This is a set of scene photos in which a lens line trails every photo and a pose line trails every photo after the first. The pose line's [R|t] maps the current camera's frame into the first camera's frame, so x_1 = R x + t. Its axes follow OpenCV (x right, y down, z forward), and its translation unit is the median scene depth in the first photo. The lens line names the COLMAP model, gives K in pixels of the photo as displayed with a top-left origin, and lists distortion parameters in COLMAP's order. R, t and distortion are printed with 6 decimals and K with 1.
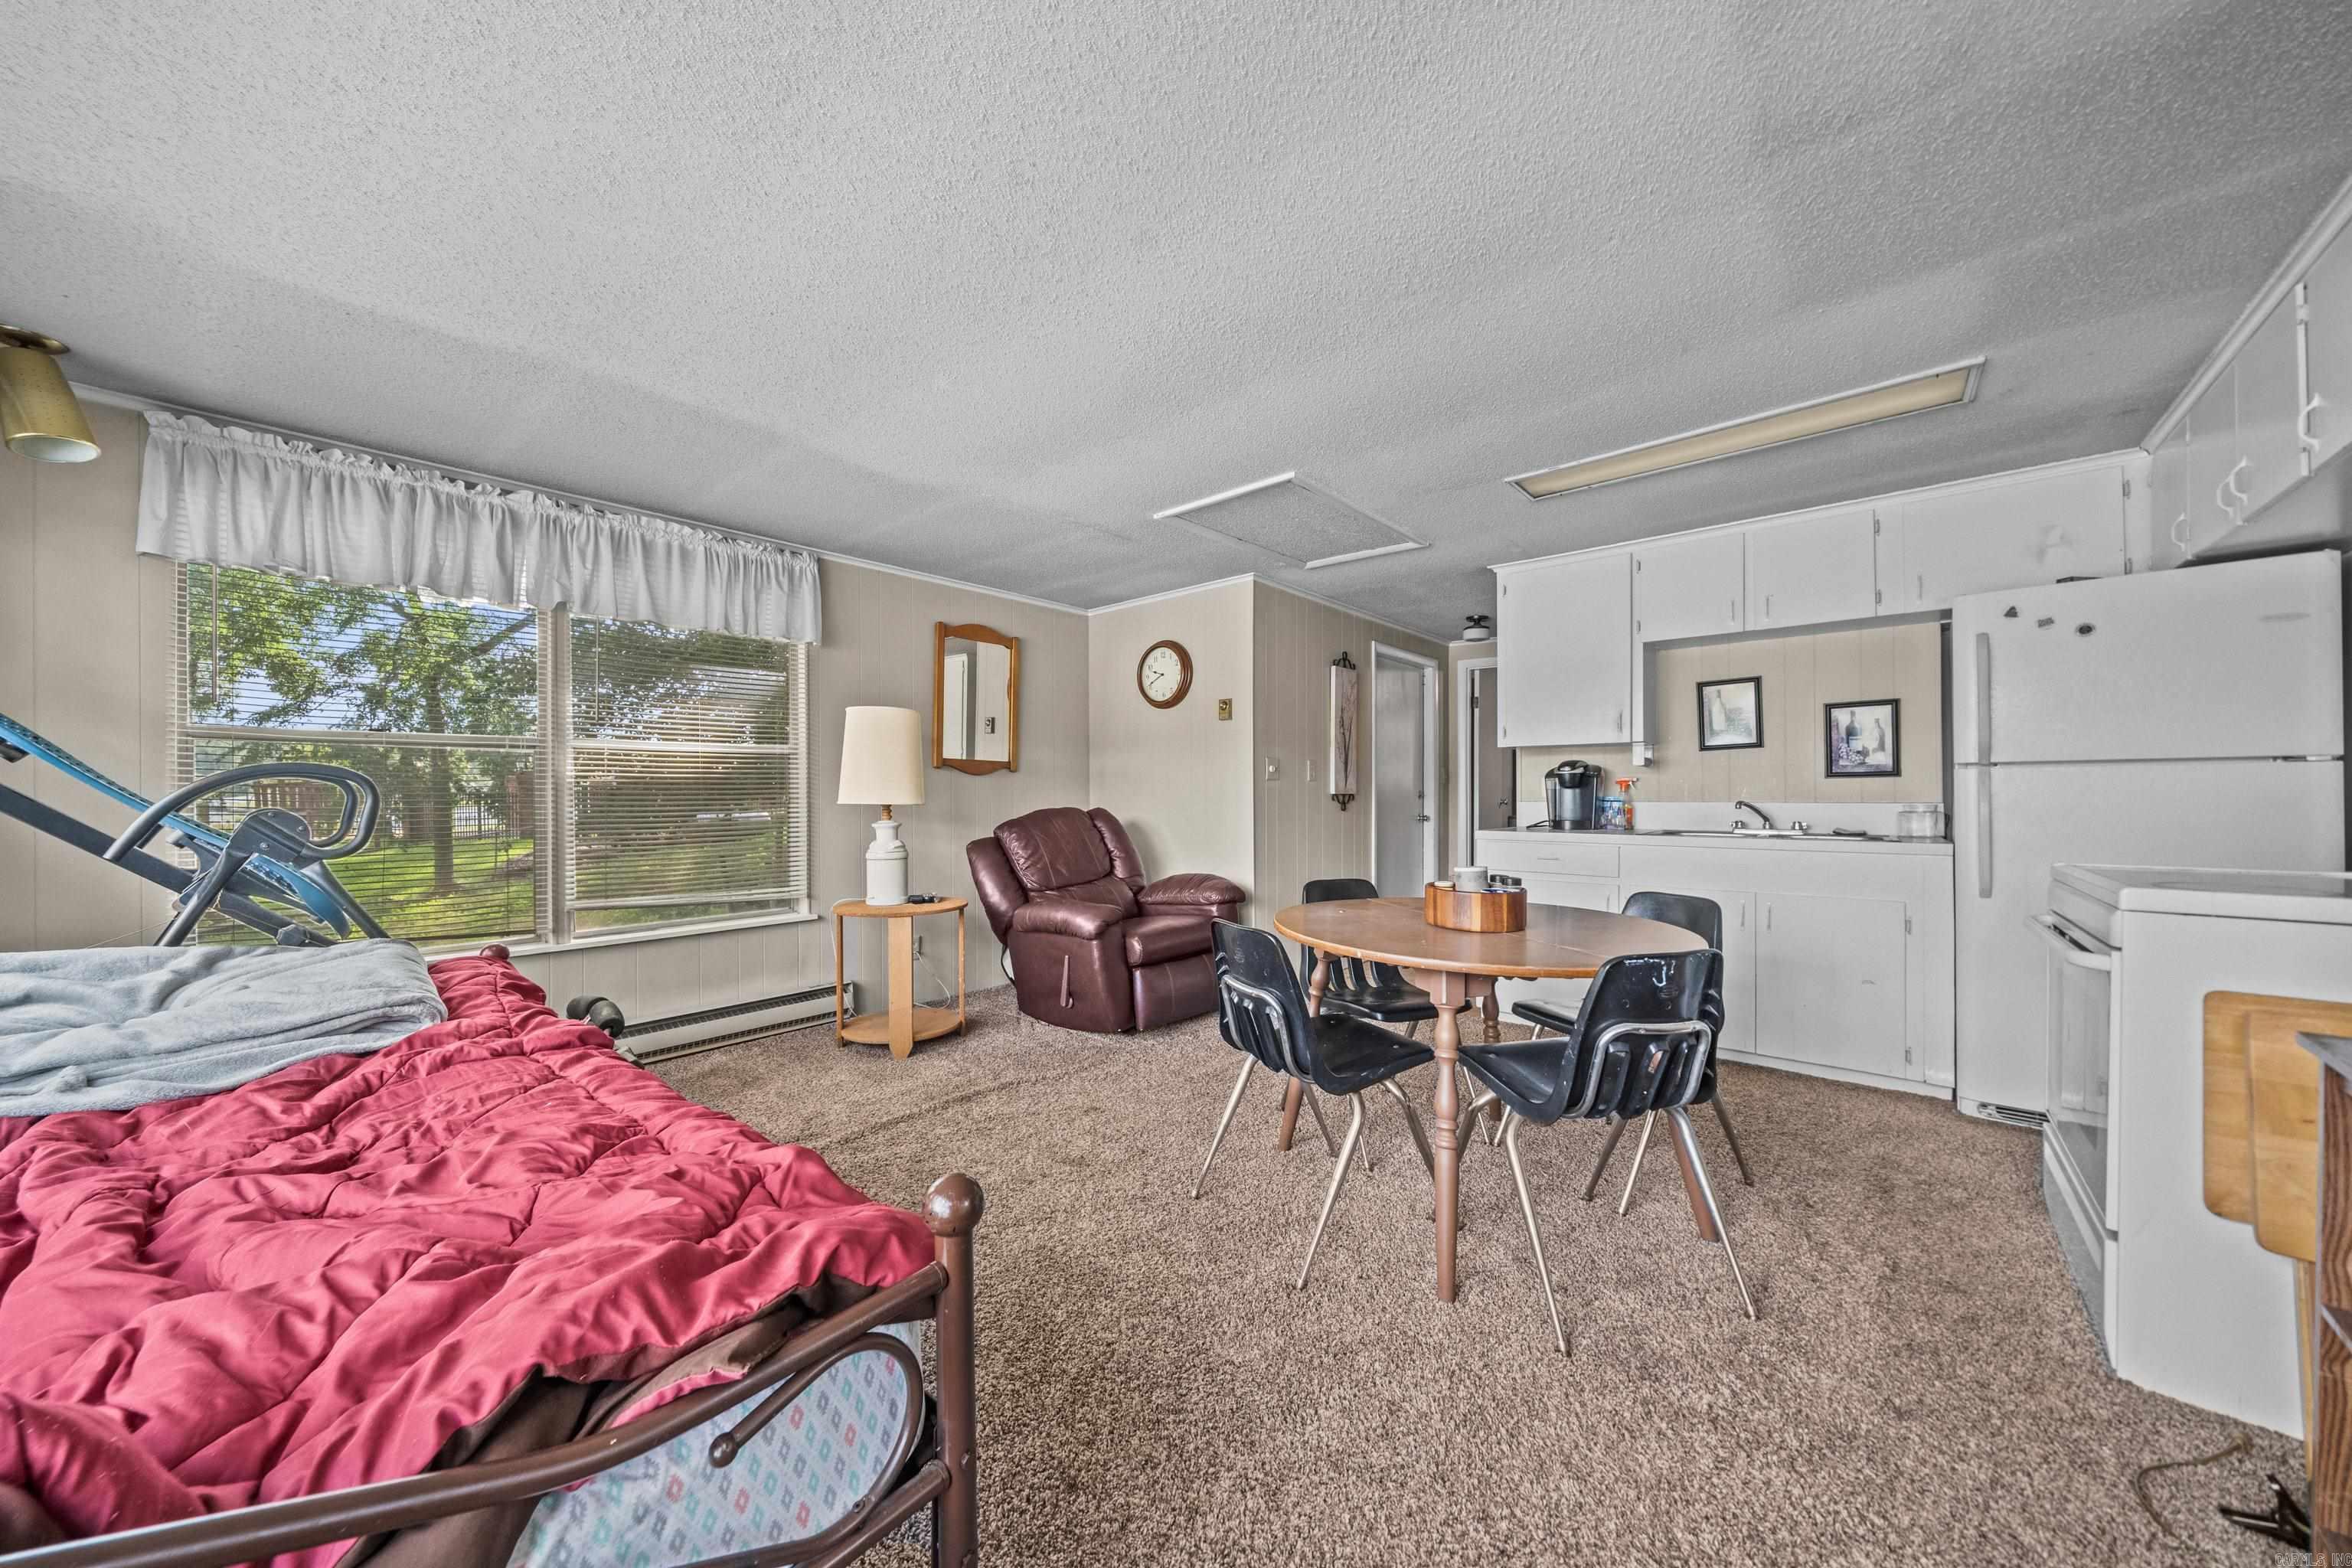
lens RADIAL K [[818.9, 0, 1177.0], [0, 818.9, 789.9], [0, 0, 1]] dist [-0.000400, -0.000021]
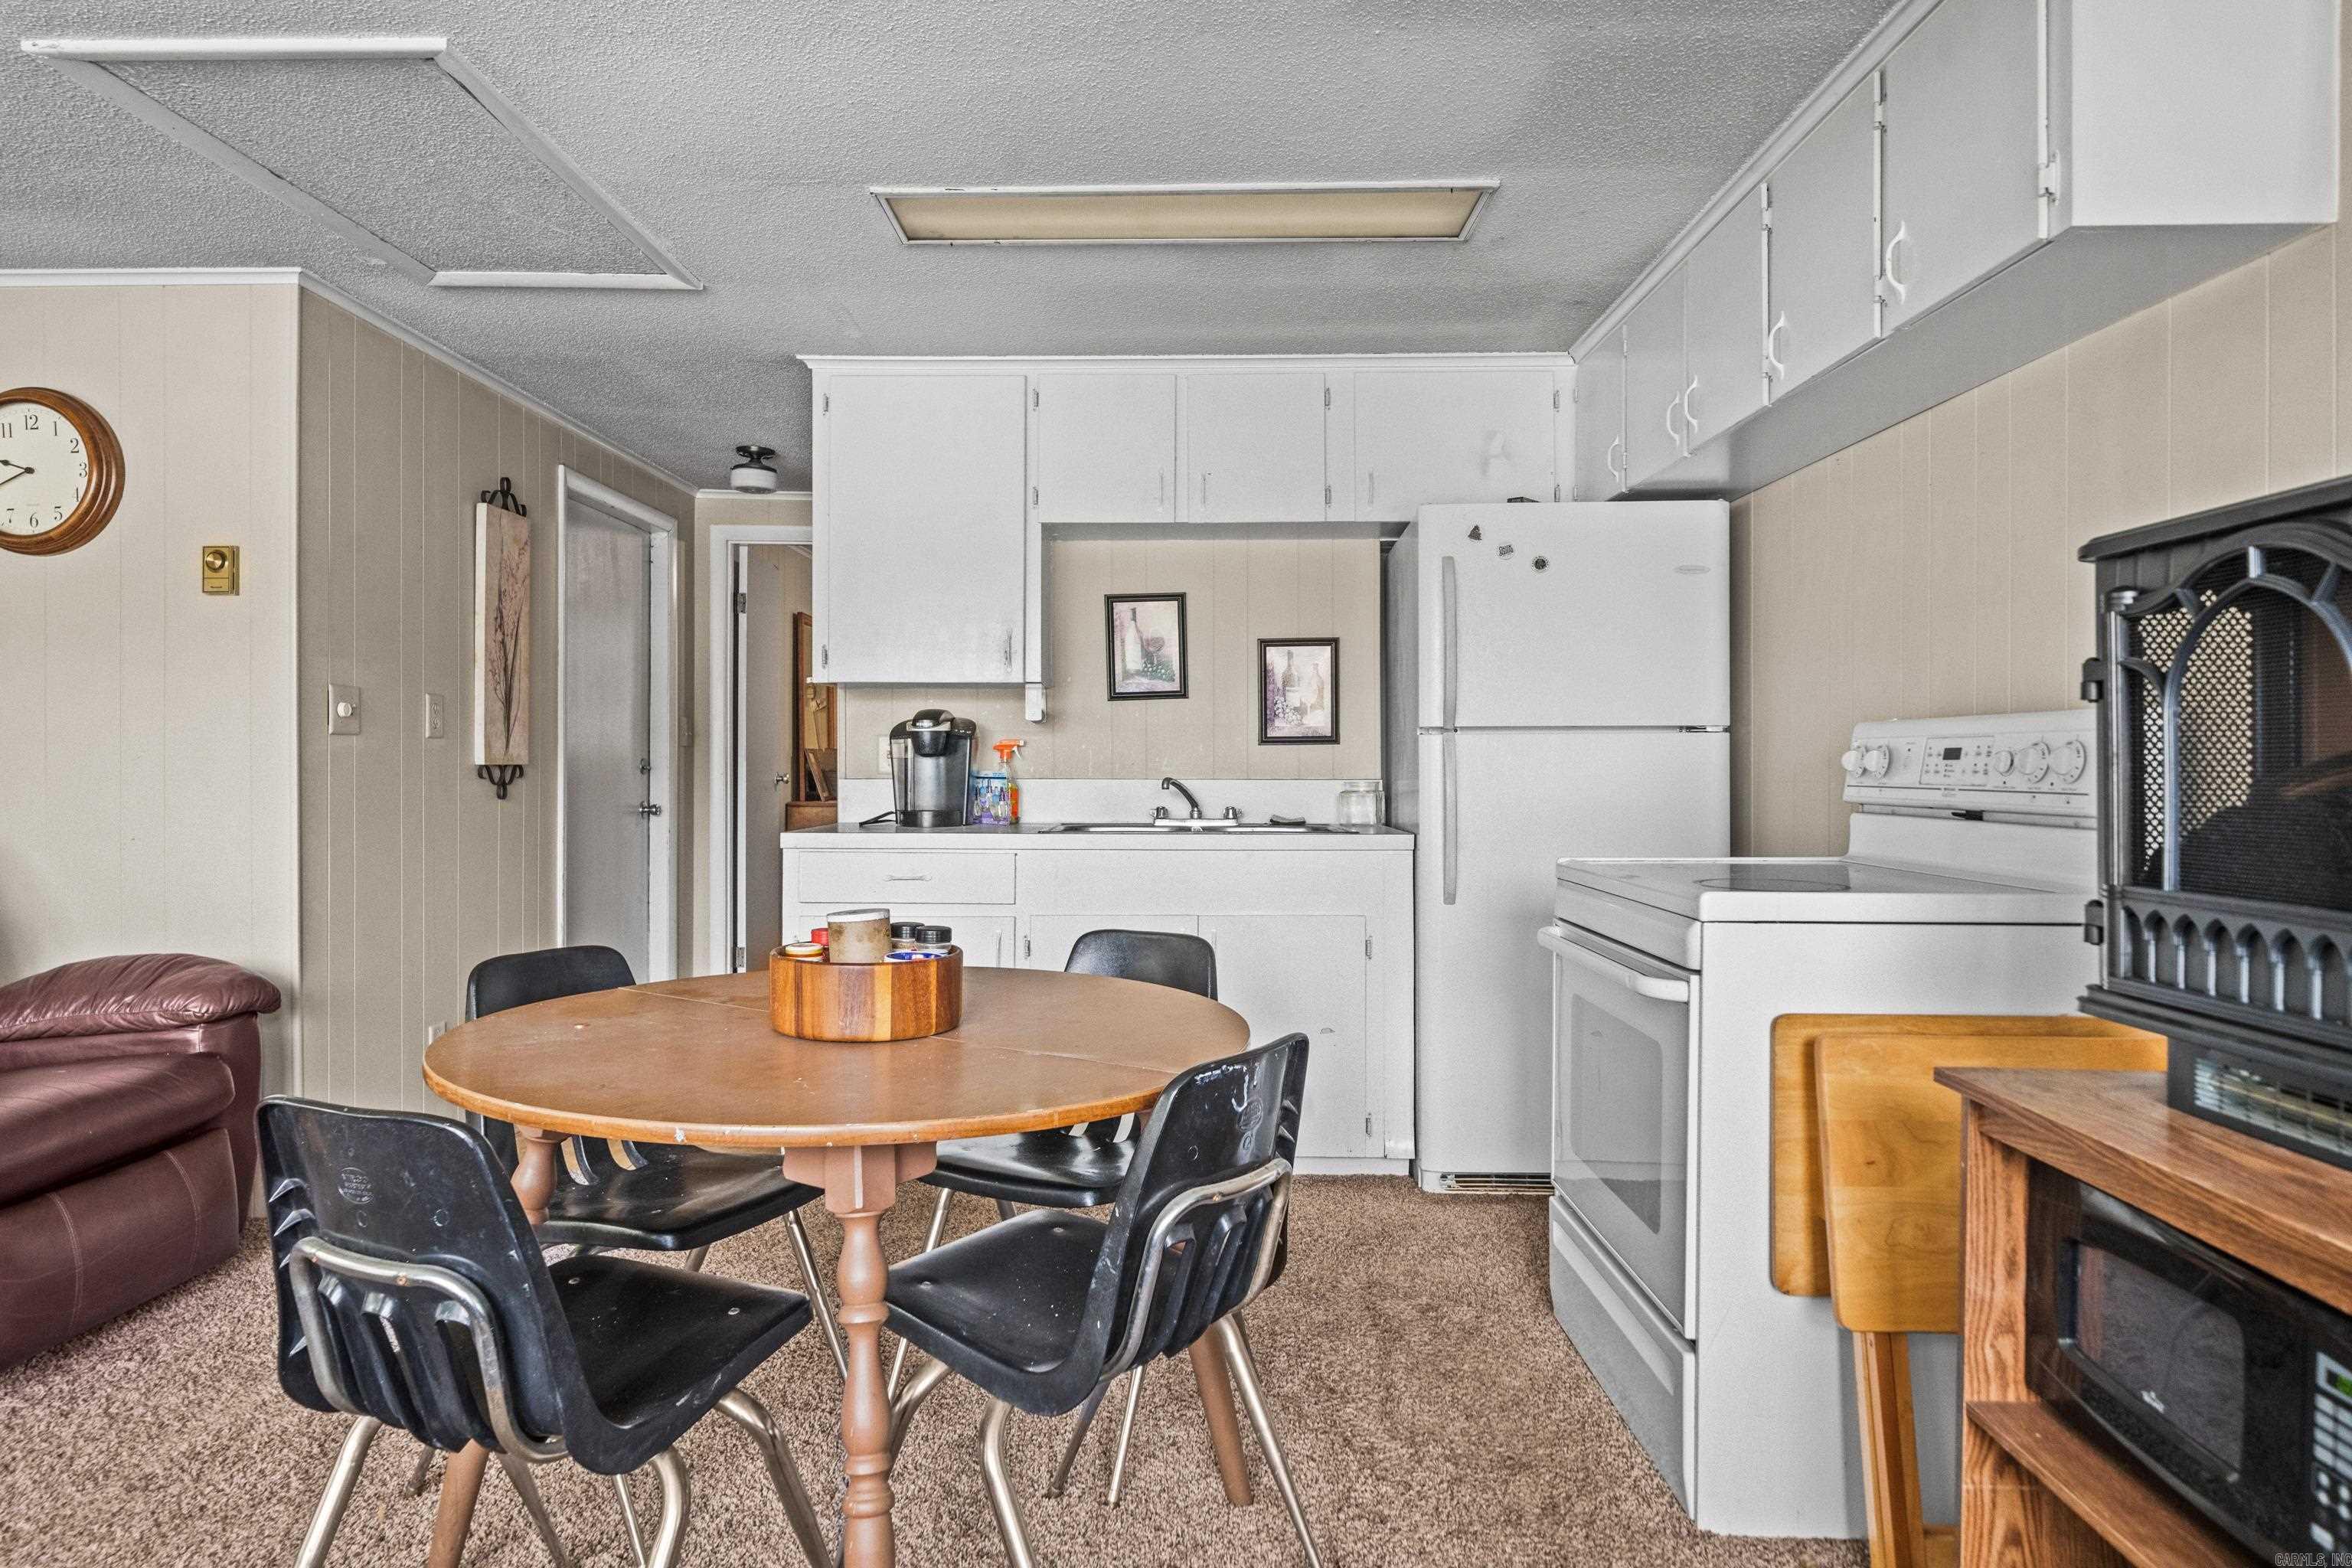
lens RADIAL K [[1375.6, 0, 1172.4], [0, 1375.6, 766.1], [0, 0, 1]] dist [-0.000618, 0.000746]
pose [[0.768131, 0.001976, 0.640290, -0.028612], [-0.006187, 0.999971, 0.004336, -0.000736], [-0.640263, -0.007292, 0.768121, 0.168216]]
